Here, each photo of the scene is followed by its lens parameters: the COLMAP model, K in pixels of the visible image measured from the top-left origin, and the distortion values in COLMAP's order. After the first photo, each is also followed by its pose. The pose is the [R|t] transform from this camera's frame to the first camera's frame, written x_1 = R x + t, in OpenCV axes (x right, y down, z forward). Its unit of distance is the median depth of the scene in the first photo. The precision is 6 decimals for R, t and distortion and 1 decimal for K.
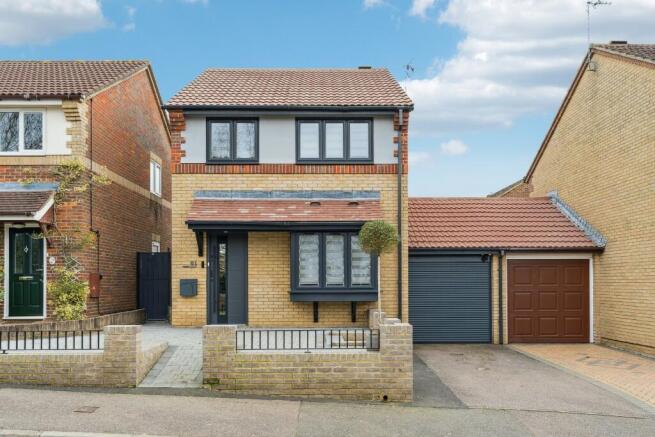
lens RADIAL K [[529.5, 0, 325.7], [0, 529.5, 266.1], [0, 0, 1]] dist [-0.000429, -0.001670]
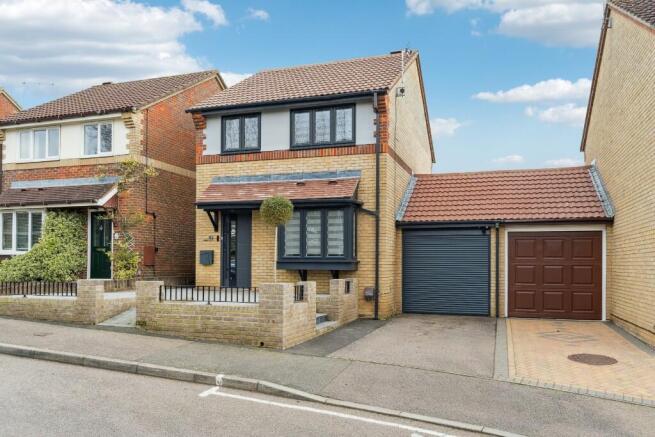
lens RADIAL K [[534.6, 0, 328.8], [0, 534.6, 245.6], [0, 0, 1]] dist [-0.000915, 0.000766]
pose [[0.939097, -0.003141, -0.343638, 0.420417], [0.001176, 0.999982, -0.005928, 0.020865], [0.343651, 0.005163, 0.939083, -0.054231]]
